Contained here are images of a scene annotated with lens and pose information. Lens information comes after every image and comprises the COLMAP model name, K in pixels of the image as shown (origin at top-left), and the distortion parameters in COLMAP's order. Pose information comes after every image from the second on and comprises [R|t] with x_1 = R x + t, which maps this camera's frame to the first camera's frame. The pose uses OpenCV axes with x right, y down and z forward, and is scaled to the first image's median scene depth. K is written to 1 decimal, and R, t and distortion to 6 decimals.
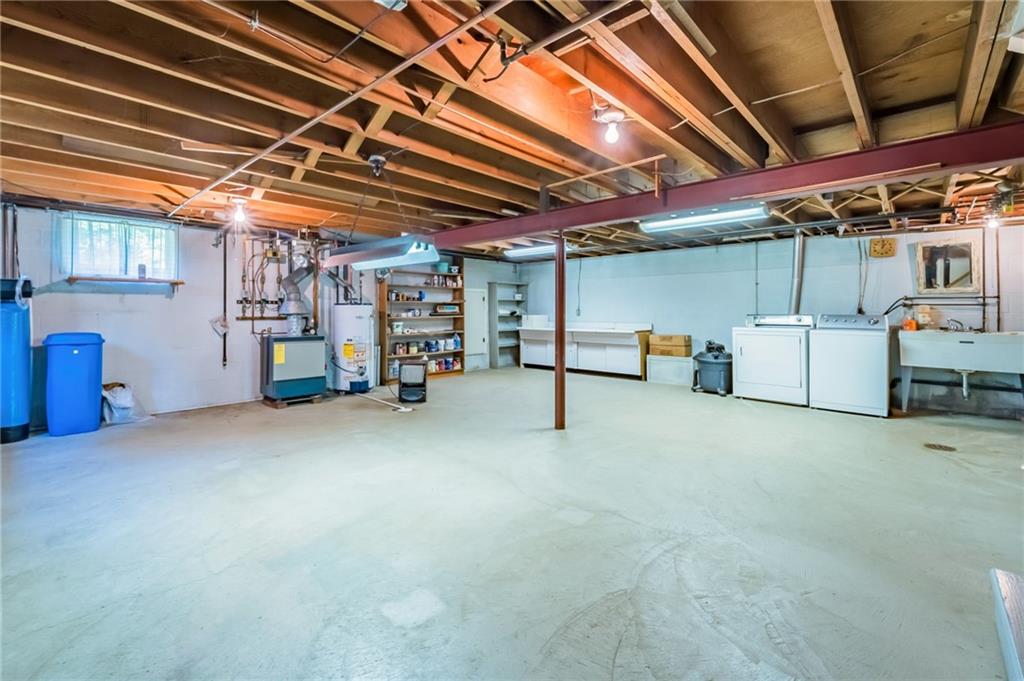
lens RADIAL K [[444.5, 0, 512.9], [0, 444.5, 308.7], [0, 0, 1]] dist [0.001265, 0.000174]
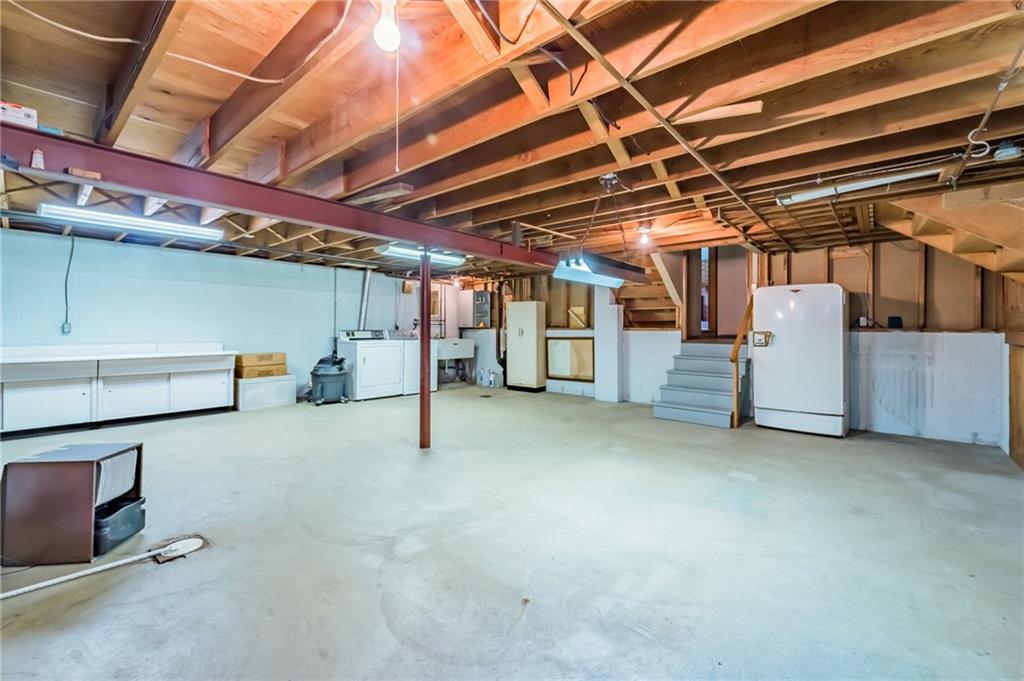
lens RADIAL K [[425.1, 0, 512.4], [0, 425.1, 325.5], [0, 0, 1]] dist [-0.001587, -0.000033]
pose [[-0.030792, 0.006224, 0.999506, -0.604144], [-0.009869, 0.999930, -0.006531, 0.003439], [-0.999477, -0.010065, -0.030729, 0.602707]]
